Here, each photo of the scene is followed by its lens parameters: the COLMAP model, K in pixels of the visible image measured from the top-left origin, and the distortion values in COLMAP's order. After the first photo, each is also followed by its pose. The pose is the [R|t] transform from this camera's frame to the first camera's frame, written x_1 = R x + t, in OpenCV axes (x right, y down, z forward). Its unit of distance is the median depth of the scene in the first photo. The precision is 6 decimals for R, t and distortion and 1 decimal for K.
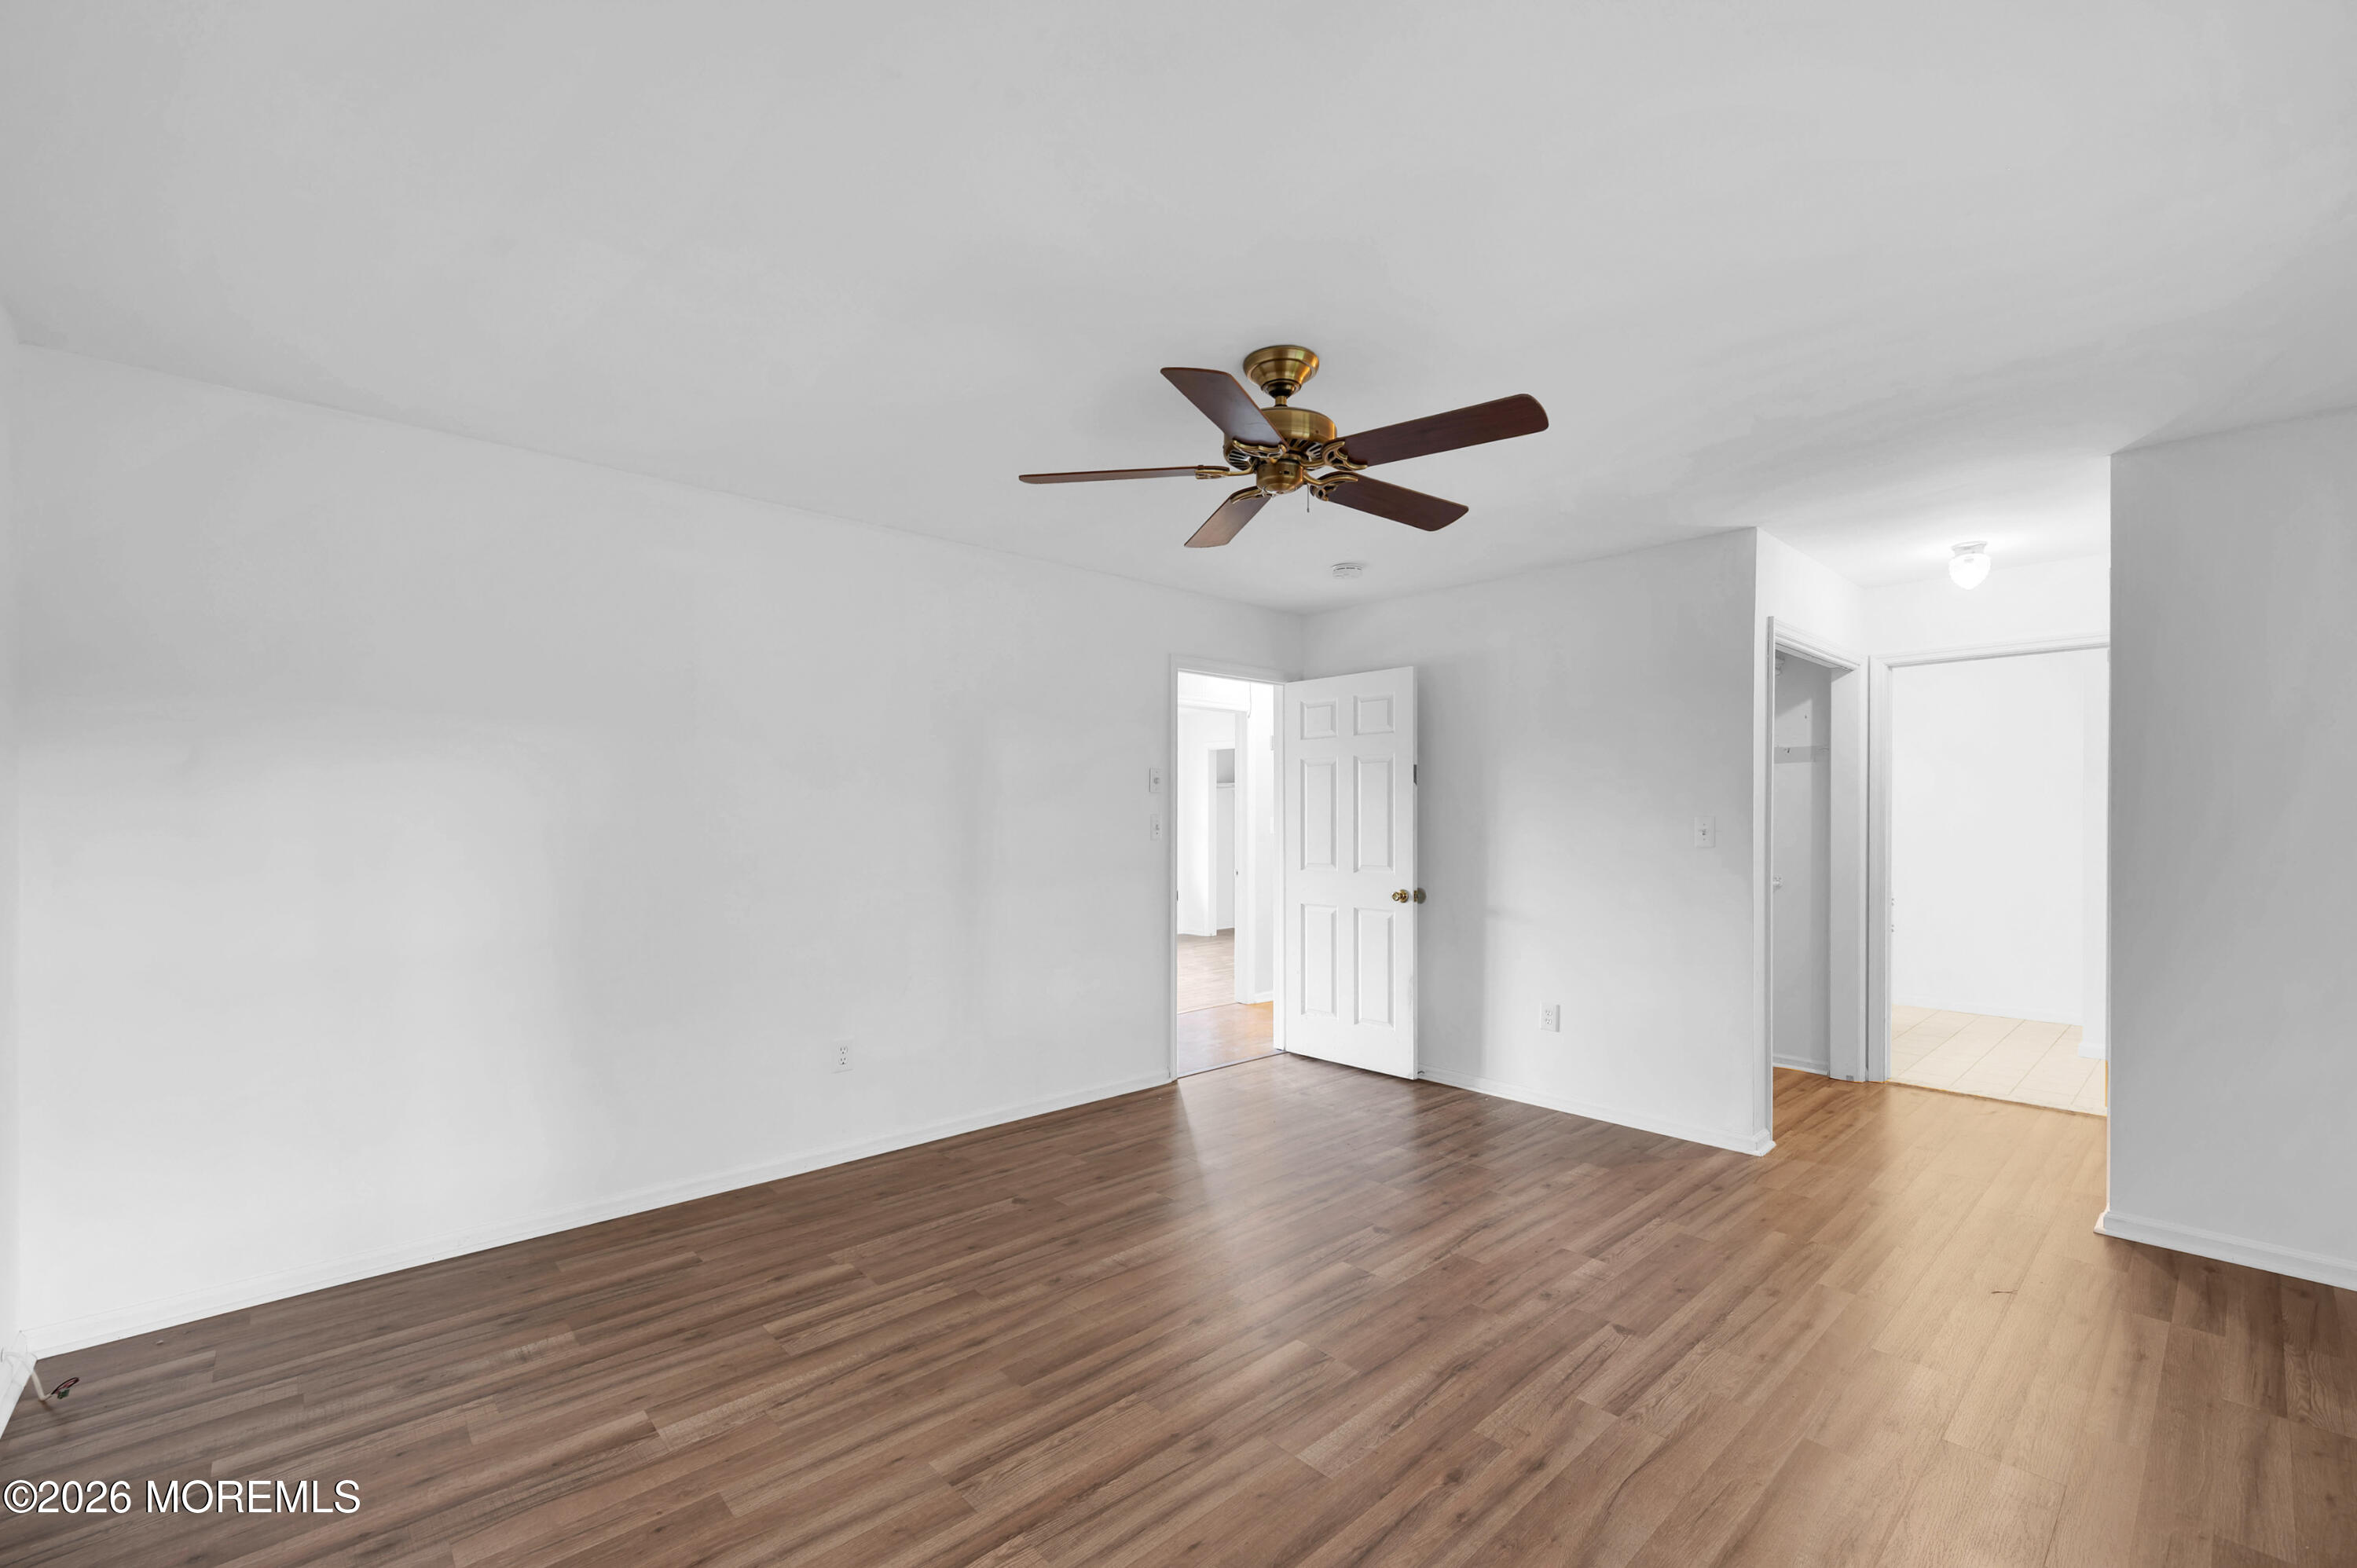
lens RADIAL K [[943.4, 0, 1179.4], [0, 943.4, 804.4], [0, 0, 1]] dist [-0.001990, -0.000200]
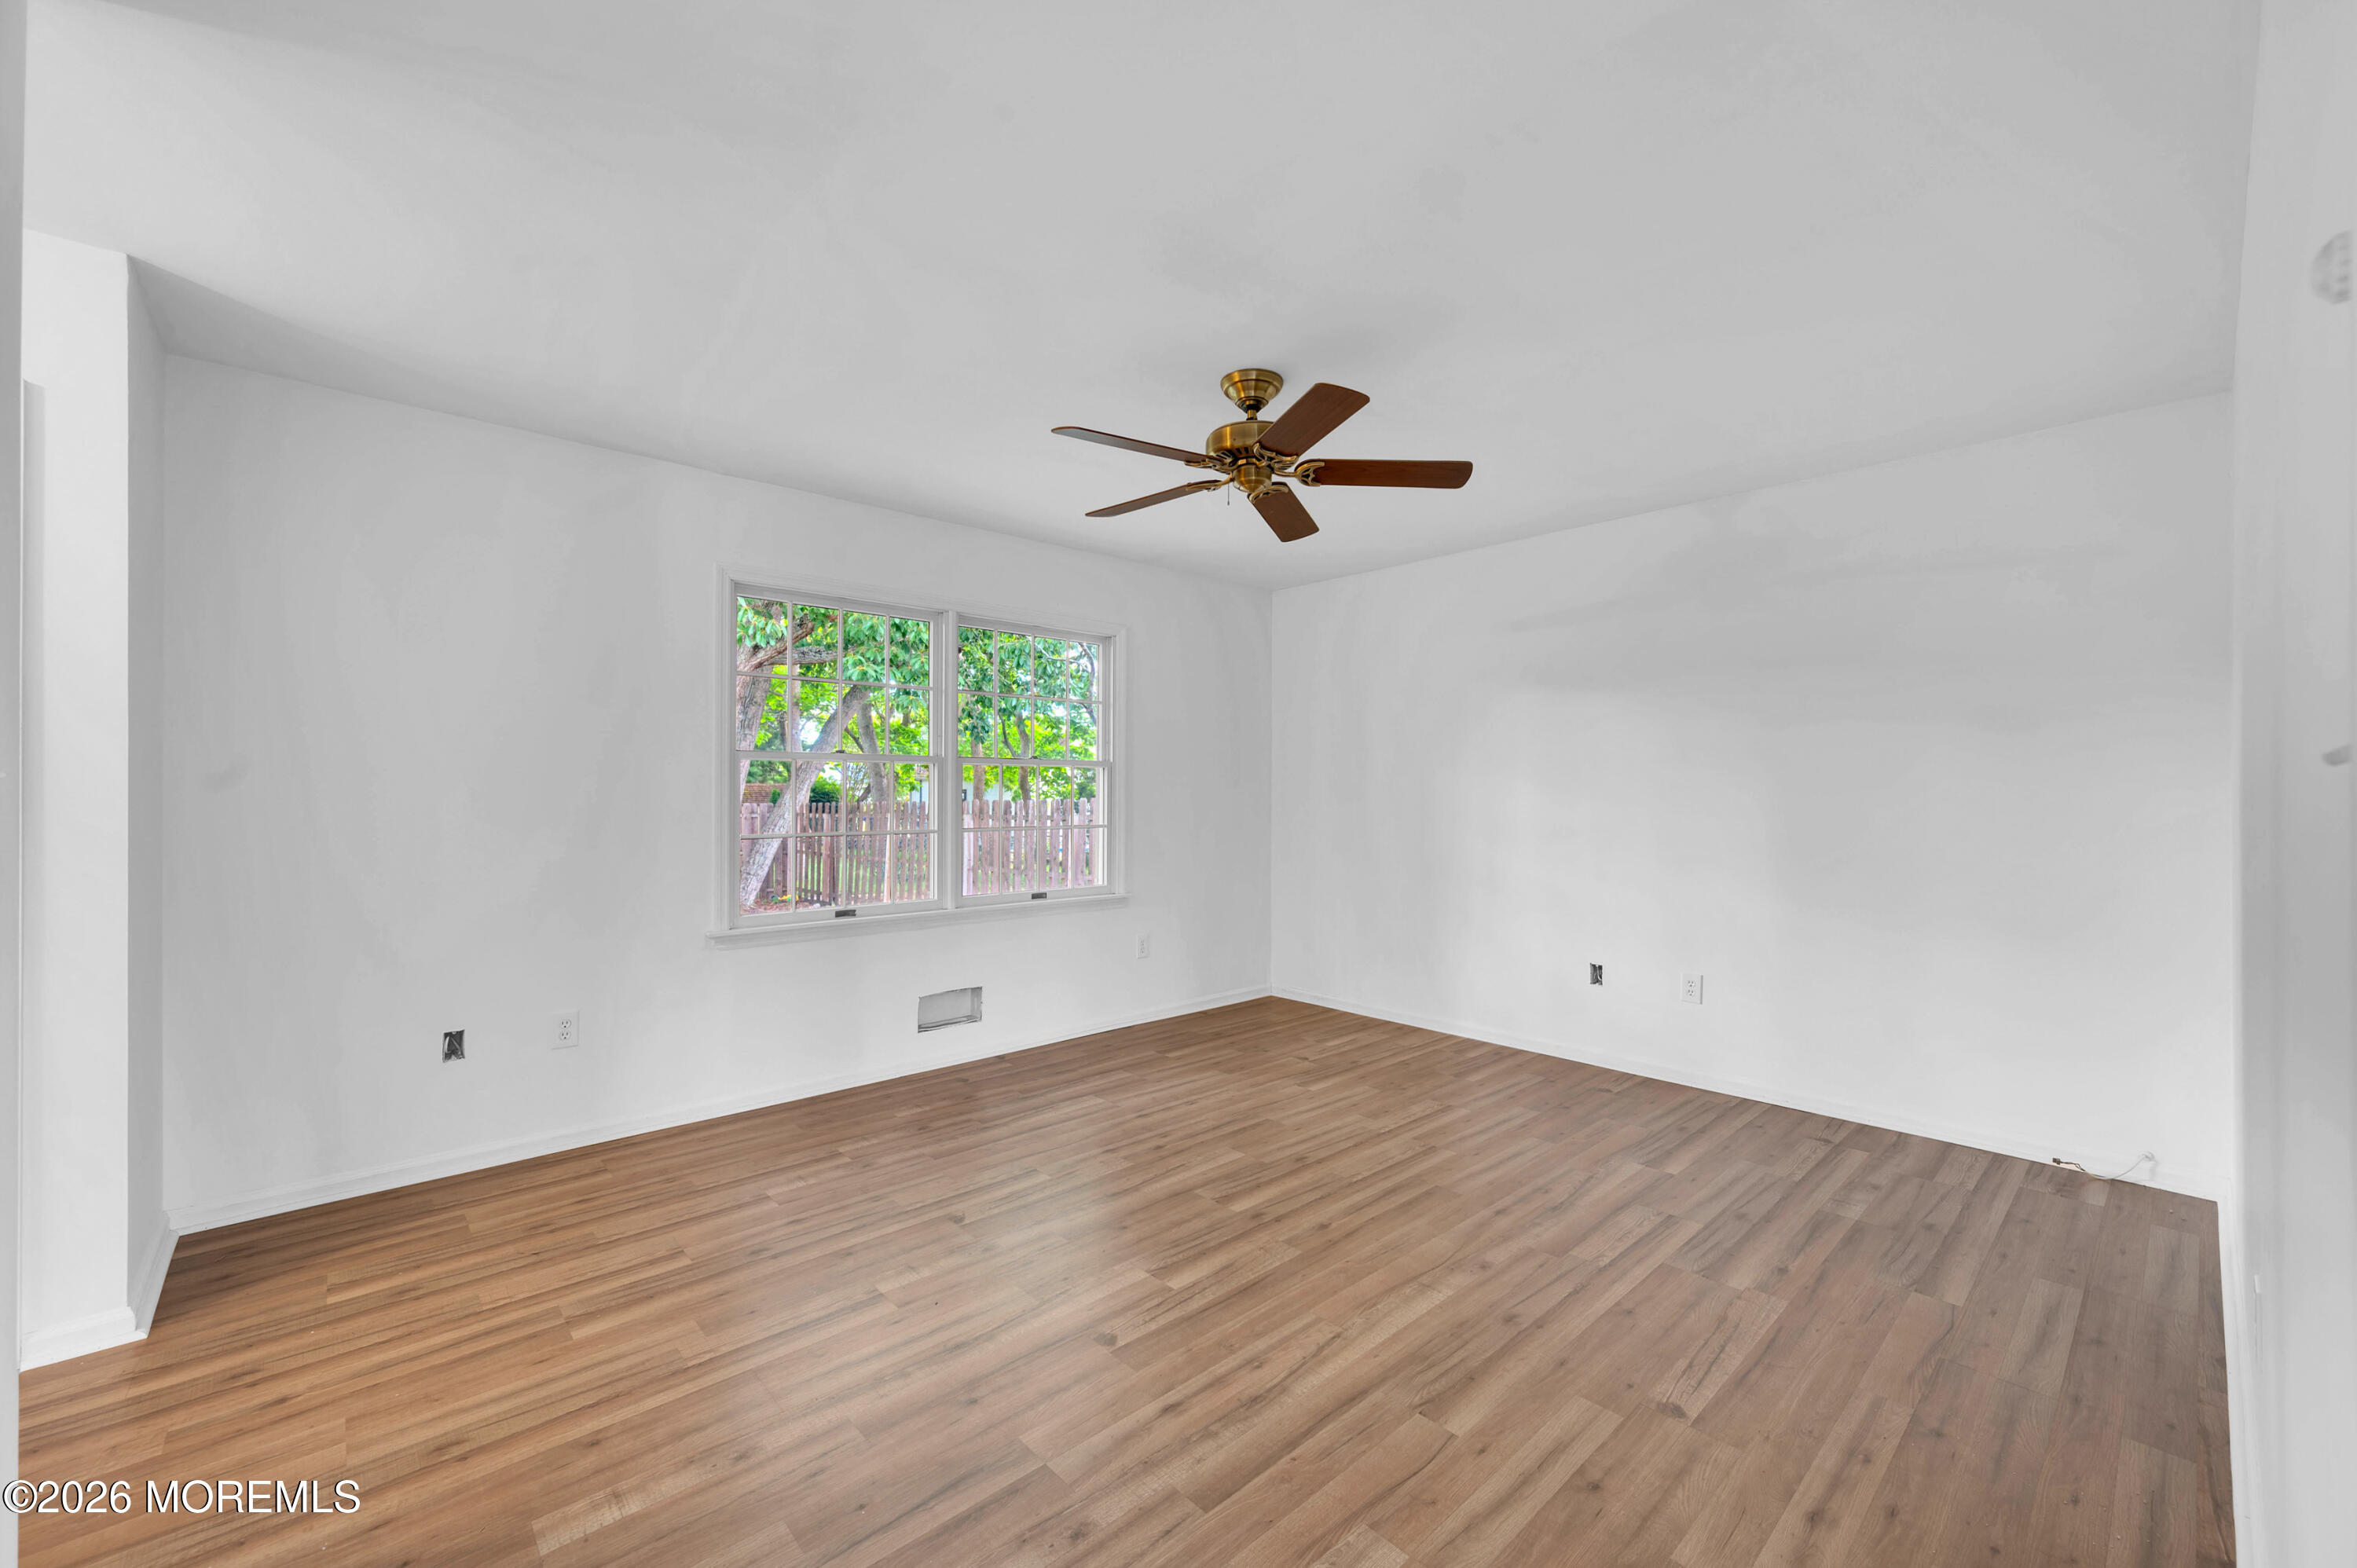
lens RADIAL K [[920.1, 0, 1171.8], [0, 920.1, 793.6], [0, 0, 1]] dist [-0.001568, 0.000118]
pose [[-0.999996, -0.001557, 0.002334, 0.198896], [-0.001579, 0.999957, -0.009175, 0.039488], [-0.002320, -0.009178, -0.999955, 2.095297]]
